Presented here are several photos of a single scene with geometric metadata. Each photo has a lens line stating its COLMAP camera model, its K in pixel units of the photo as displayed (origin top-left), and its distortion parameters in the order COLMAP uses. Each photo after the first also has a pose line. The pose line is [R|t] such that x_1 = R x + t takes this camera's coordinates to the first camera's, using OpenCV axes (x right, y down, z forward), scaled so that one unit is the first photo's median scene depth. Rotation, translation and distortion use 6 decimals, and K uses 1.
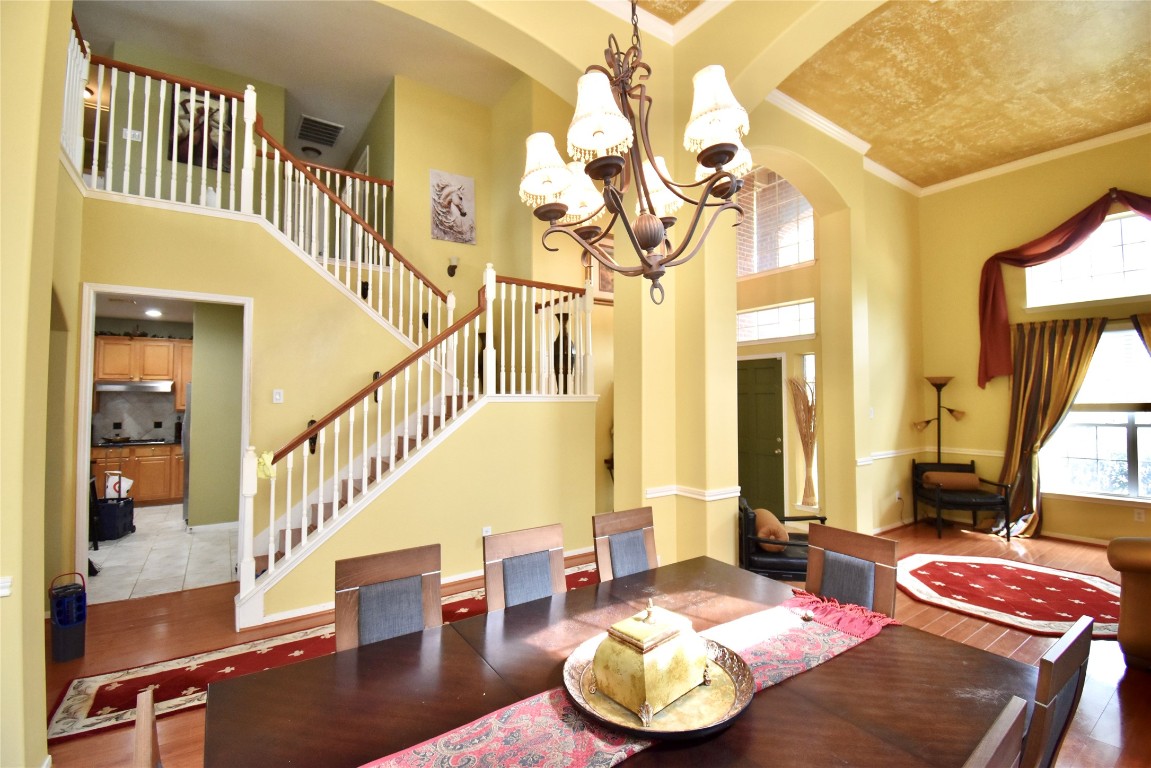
lens RADIAL K [[523.3, 0, 600.6], [0, 523.3, 381.8], [0, 0, 1]] dist [-0.011323, -0.012324]
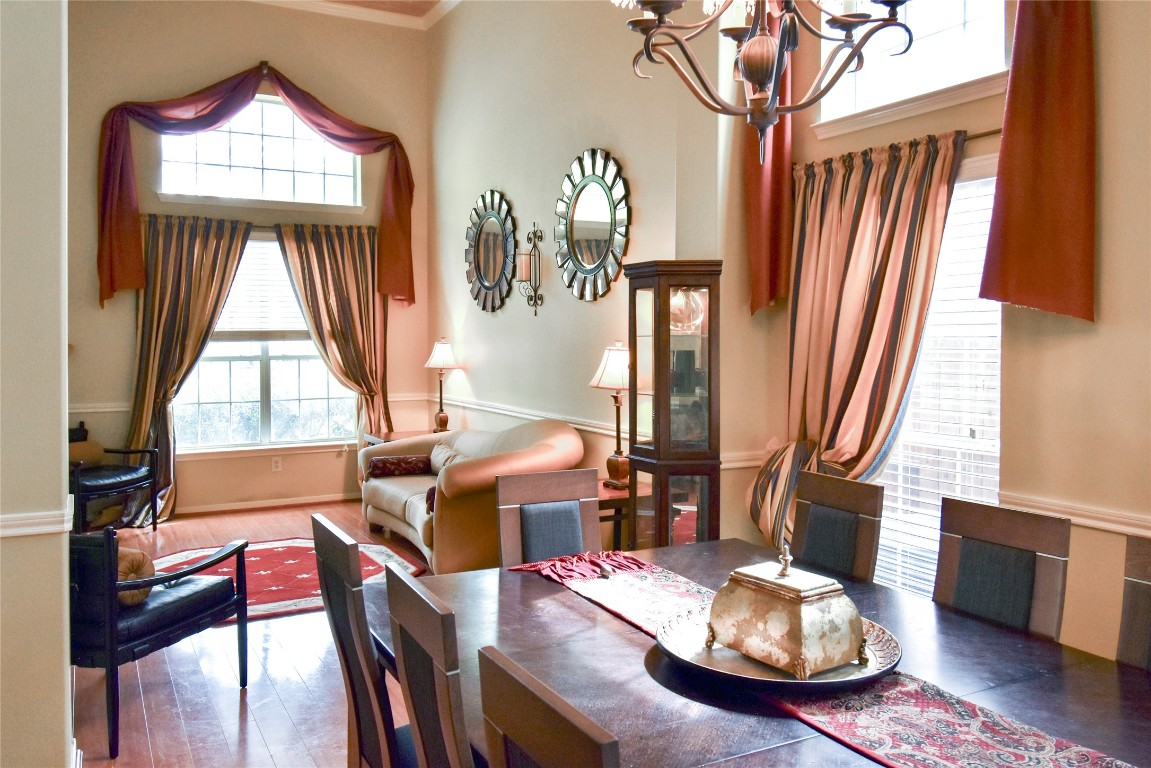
lens RADIAL K [[904.5, 0, 591.2], [0, 904.5, 366.9], [0, 0, 1]] dist [-0.020089, 0.001377]
pose [[0.106517, -0.035487, 0.993677, -0.339056], [-0.029563, 0.998808, 0.038839, 0.026888], [-0.993871, -0.033513, 0.105341, 0.306223]]
